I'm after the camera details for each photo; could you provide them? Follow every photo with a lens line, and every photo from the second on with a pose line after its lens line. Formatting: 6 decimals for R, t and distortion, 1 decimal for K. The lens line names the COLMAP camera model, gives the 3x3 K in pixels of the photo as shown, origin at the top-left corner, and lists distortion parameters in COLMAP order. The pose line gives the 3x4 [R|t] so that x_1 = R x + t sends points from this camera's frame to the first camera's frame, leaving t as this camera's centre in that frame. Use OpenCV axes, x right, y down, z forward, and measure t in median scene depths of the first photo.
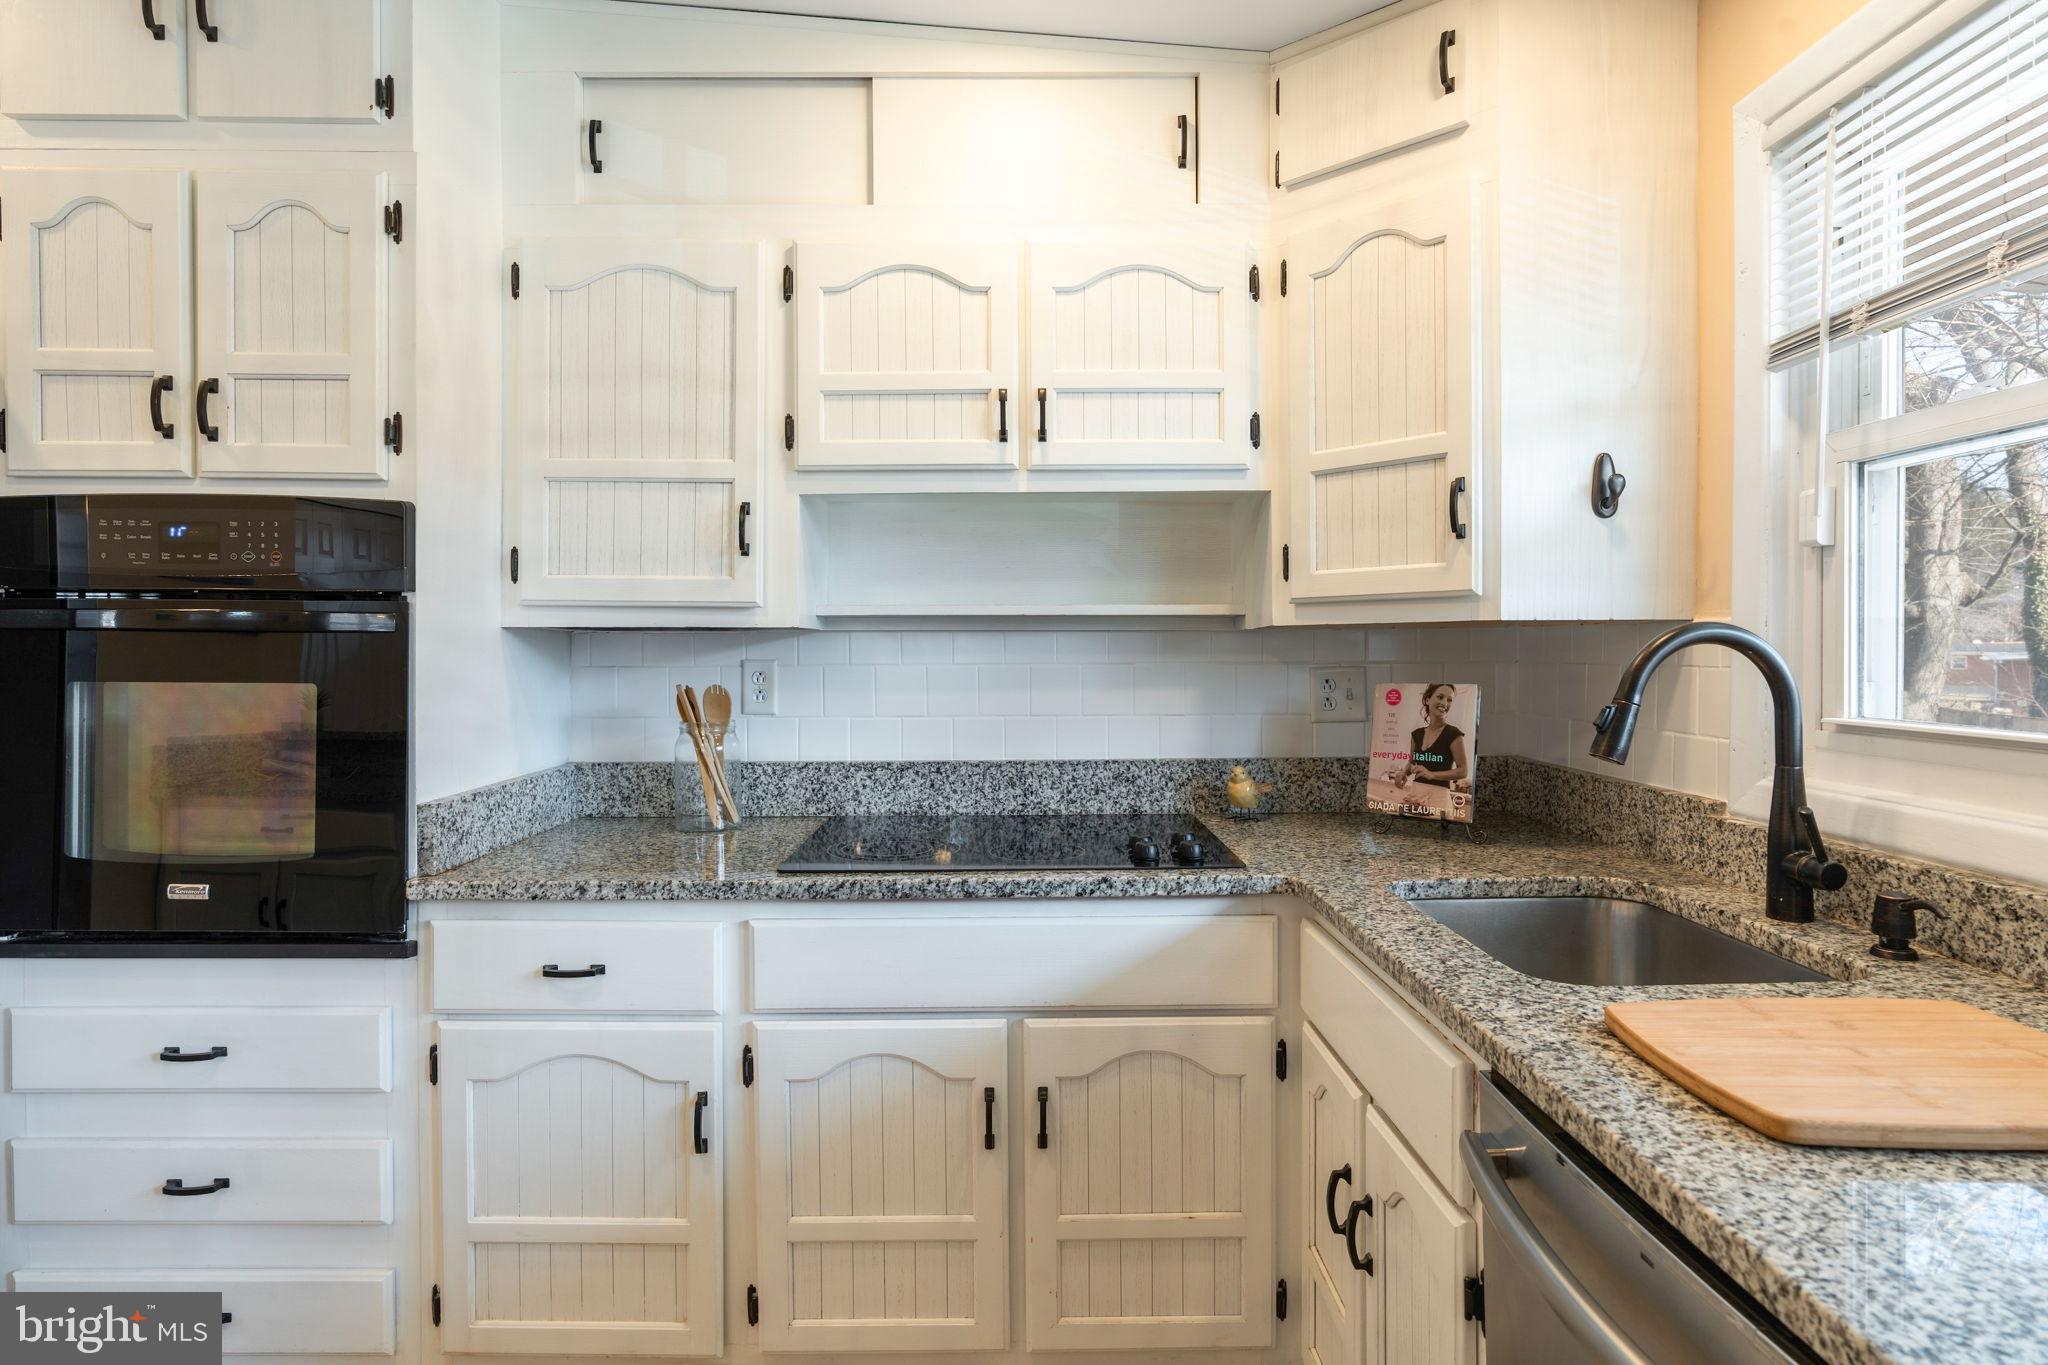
lens RADIAL K [[1083.3, 0, 1020.0], [0, 1083.3, 666.4], [0, 0, 1]] dist [-0.004751, 0.002675]
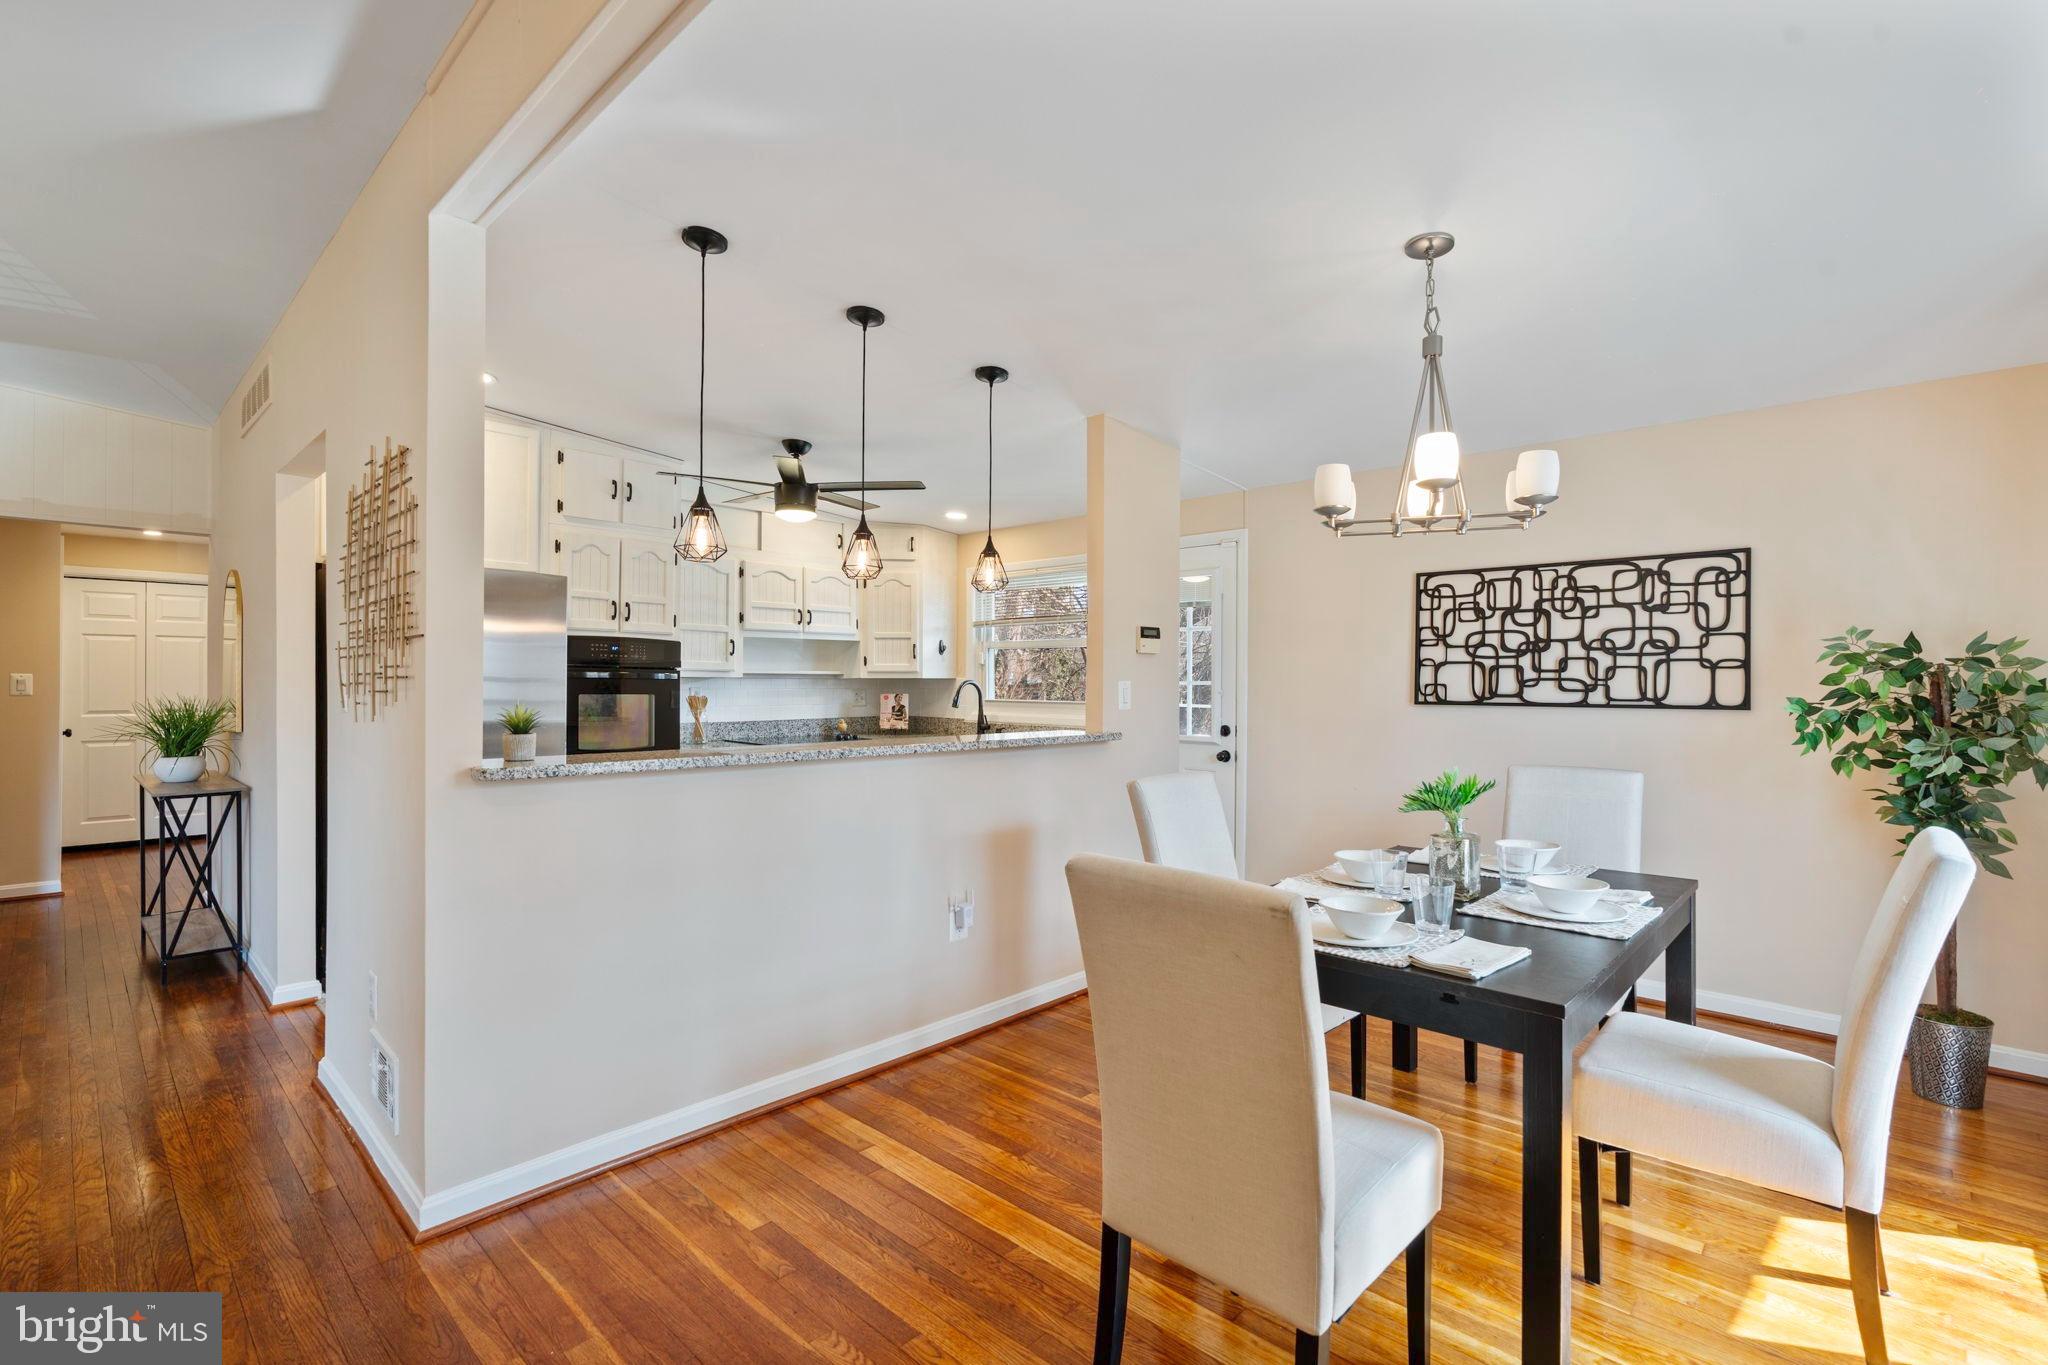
lens RADIAL K [[929.6, 0, 1013.1], [0, 929.6, 684.1], [0, 0, 1]] dist [-0.010643, 0.004259]
pose [[0.693679, 0.003729, 0.720275, -1.729728], [0.003179, 0.999961, -0.008238, 0.009592], [-0.720278, 0.008004, 0.693640, -1.595115]]
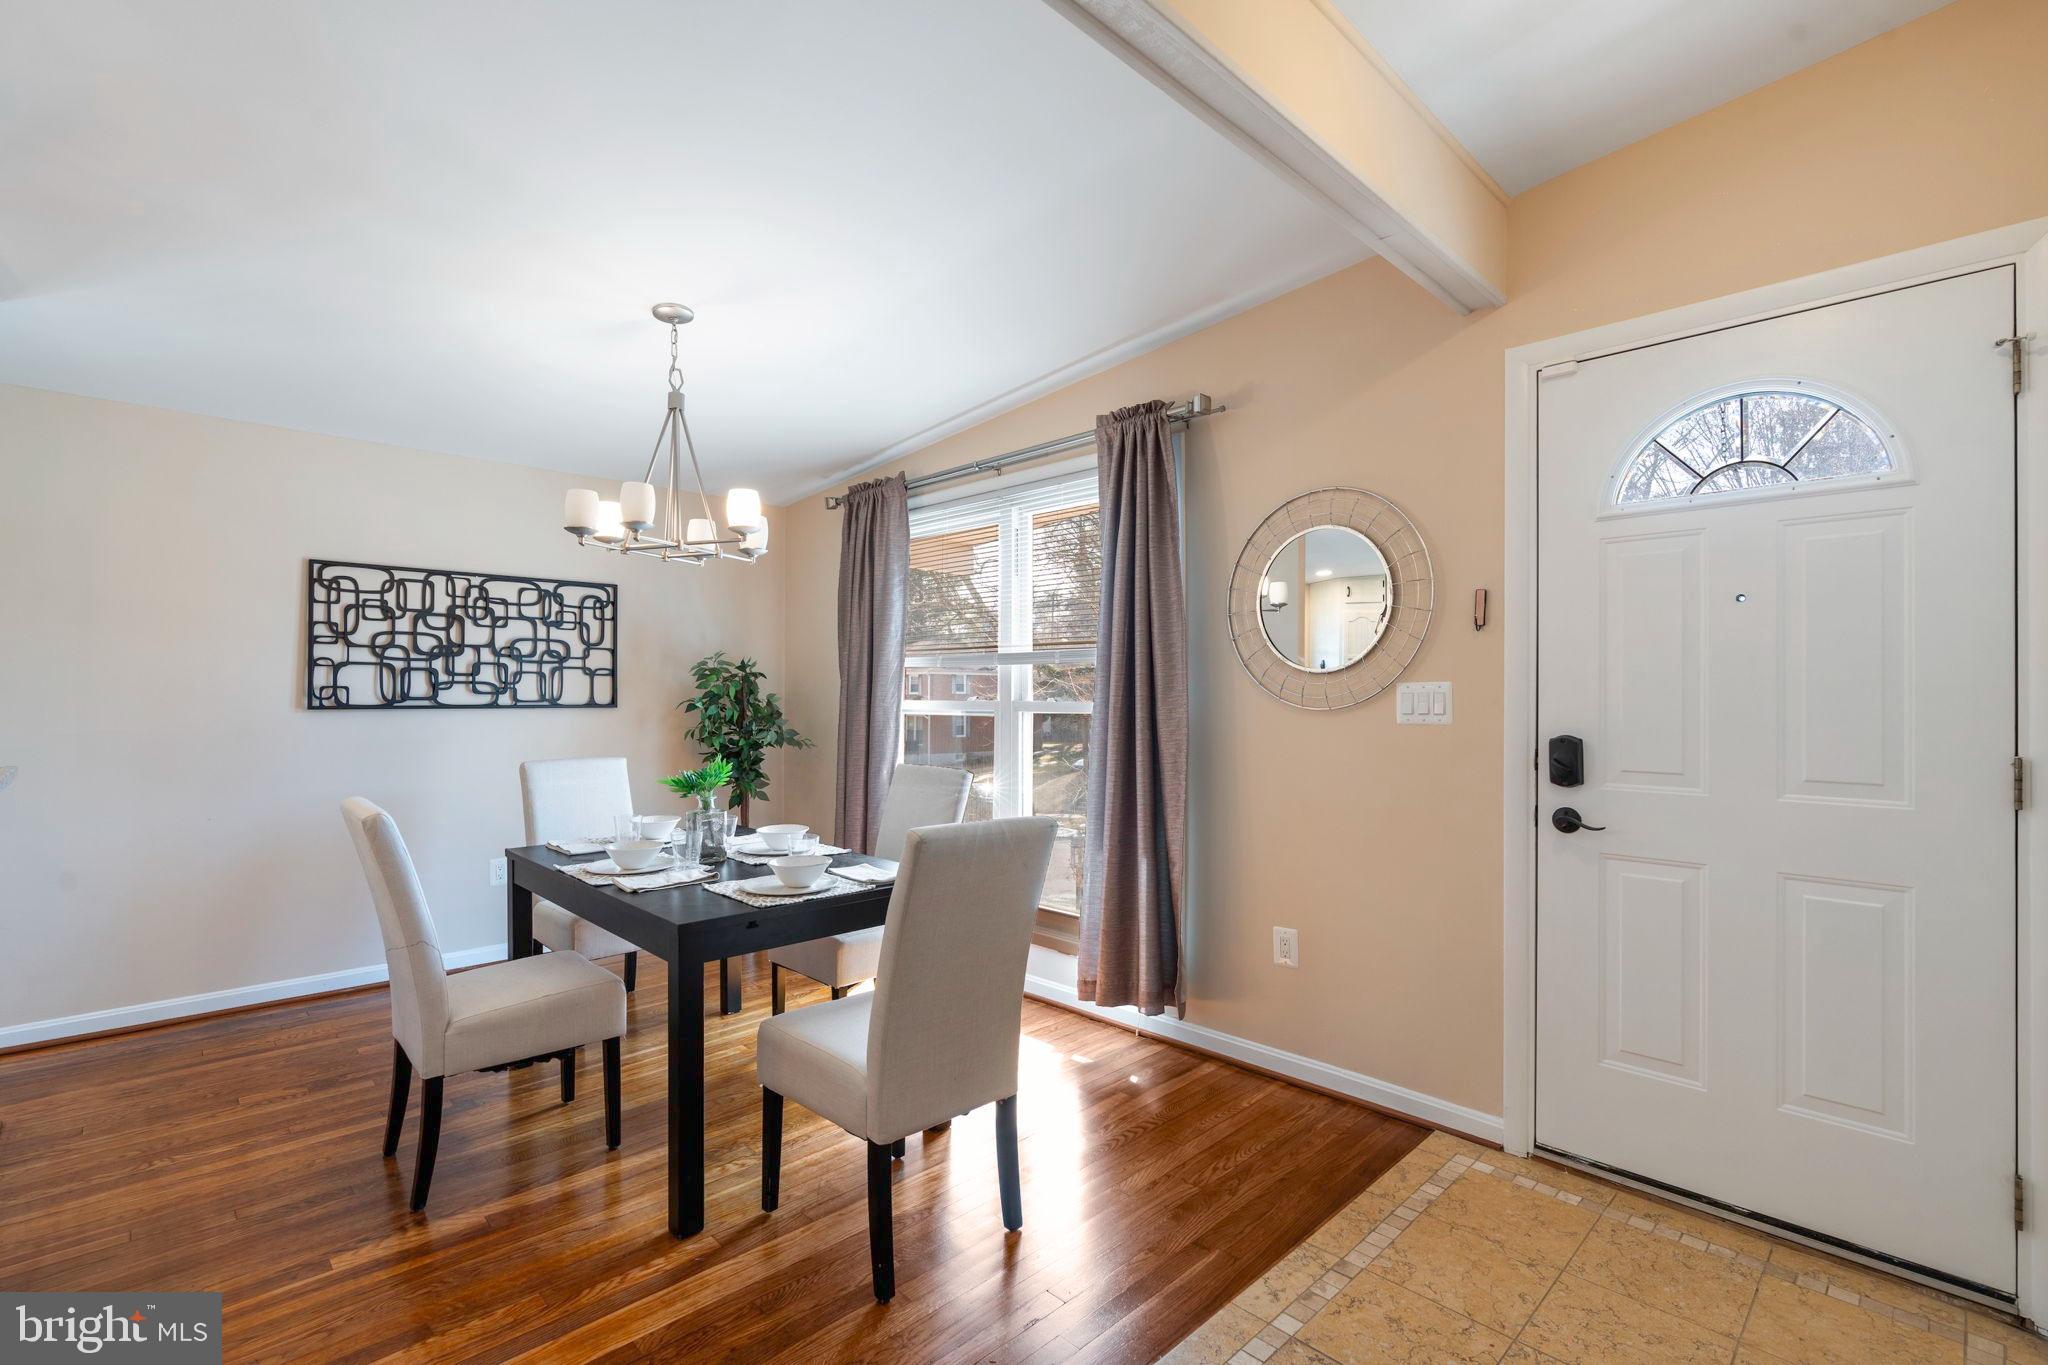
lens RADIAL K [[929.6, 0, 1021.5], [0, 929.6, 685.8], [0, 0, 1]] dist [-0.010643, 0.004259]
pose [[-0.695582, 0.002452, 0.718443, -1.880089], [0.003045, 0.999995, -0.000464, -0.001292], [-0.718440, 0.001864, -0.695586, -0.470312]]
